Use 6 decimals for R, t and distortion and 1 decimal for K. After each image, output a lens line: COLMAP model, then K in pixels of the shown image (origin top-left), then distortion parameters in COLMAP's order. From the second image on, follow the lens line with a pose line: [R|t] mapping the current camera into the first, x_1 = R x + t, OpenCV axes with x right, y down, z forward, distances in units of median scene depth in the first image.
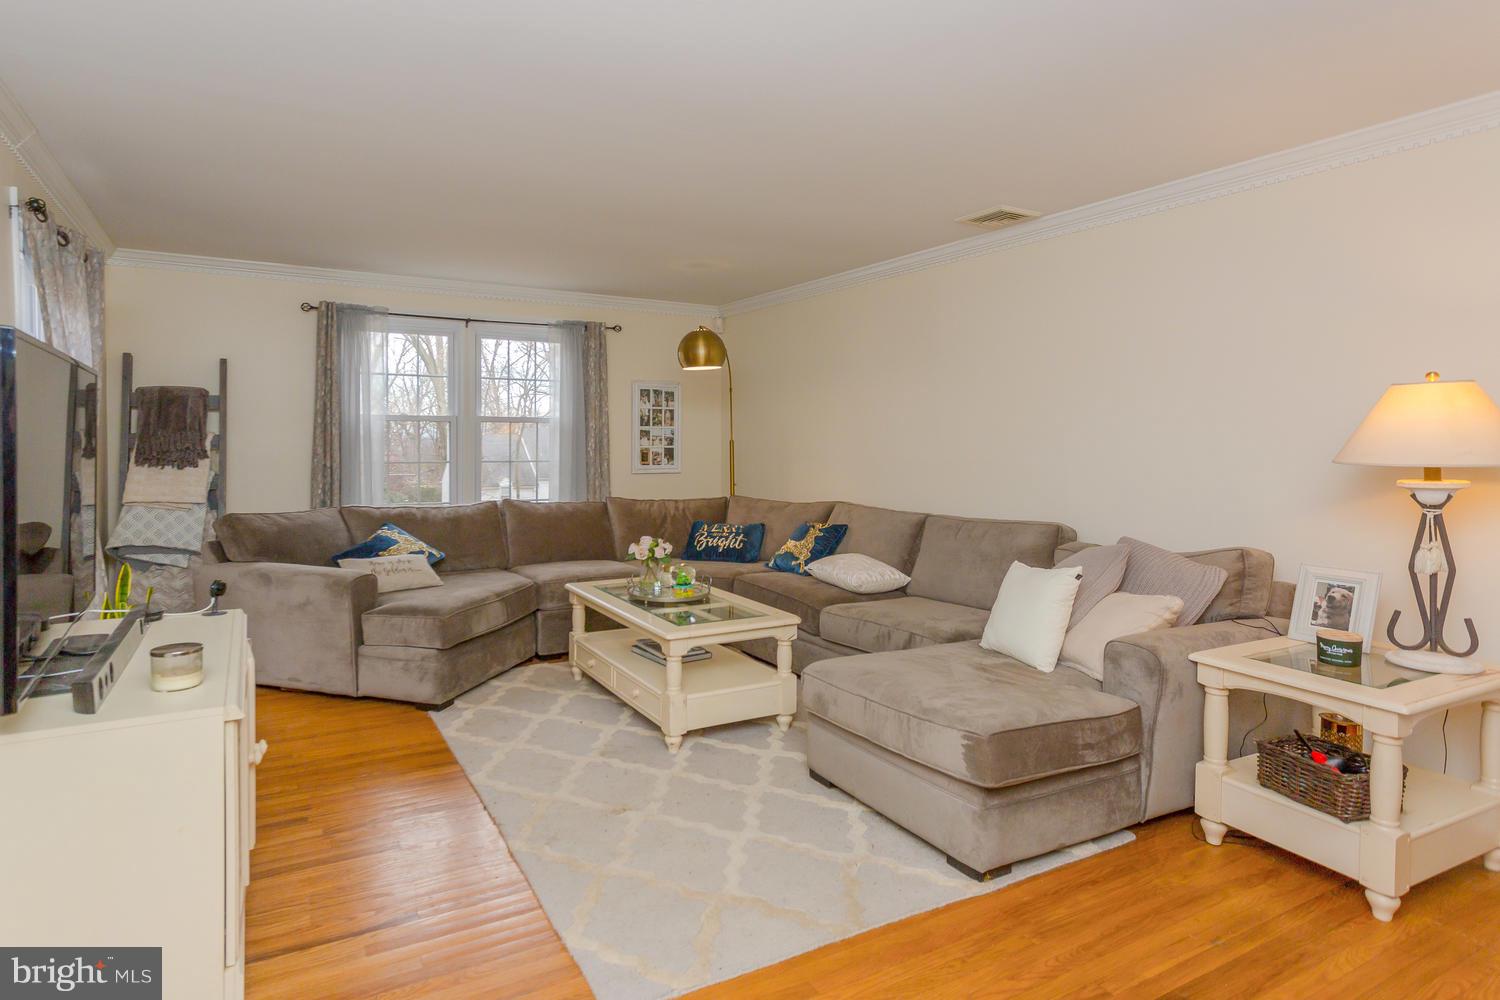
lens RADIAL K [[795.1, 0, 684.3], [0, 795.1, 457.6], [0, 0, 1]] dist [0.001521, -0.000033]
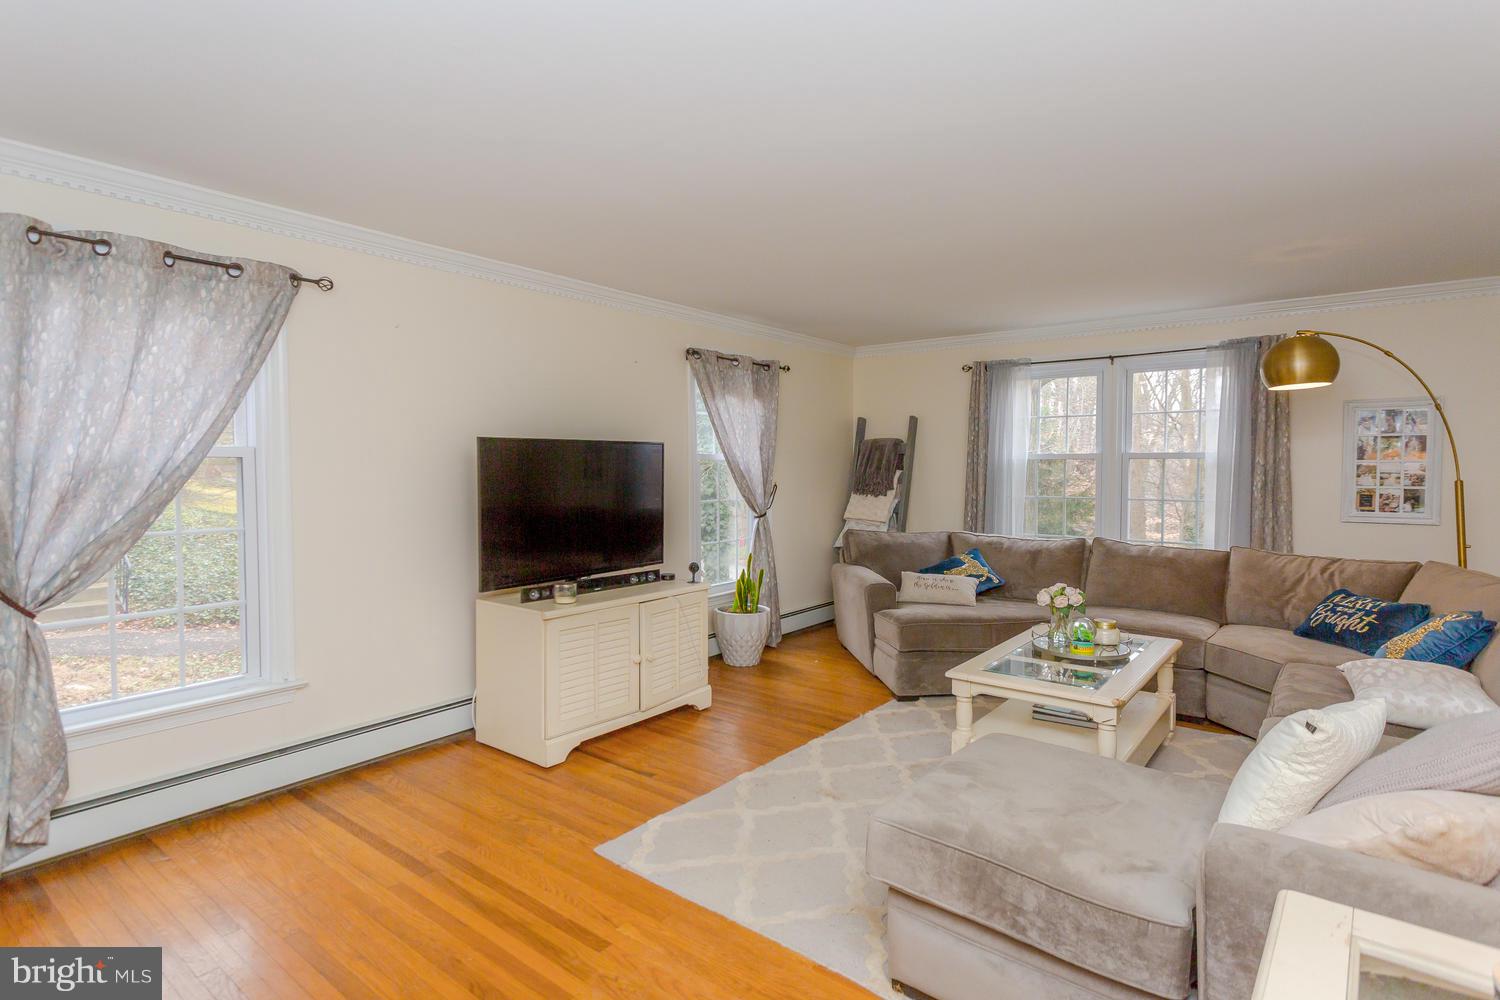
lens RADIAL K [[754.4, 0, 748.0], [0, 754.4, 491.8], [0, 0, 1]] dist [0.004209, 0.000879]
pose [[0.414518, 0.024479, -0.909712, 0.433734], [-0.019874, 0.999643, 0.017844, -0.012740], [0.909824, 0.010683, 0.414857, 0.206131]]
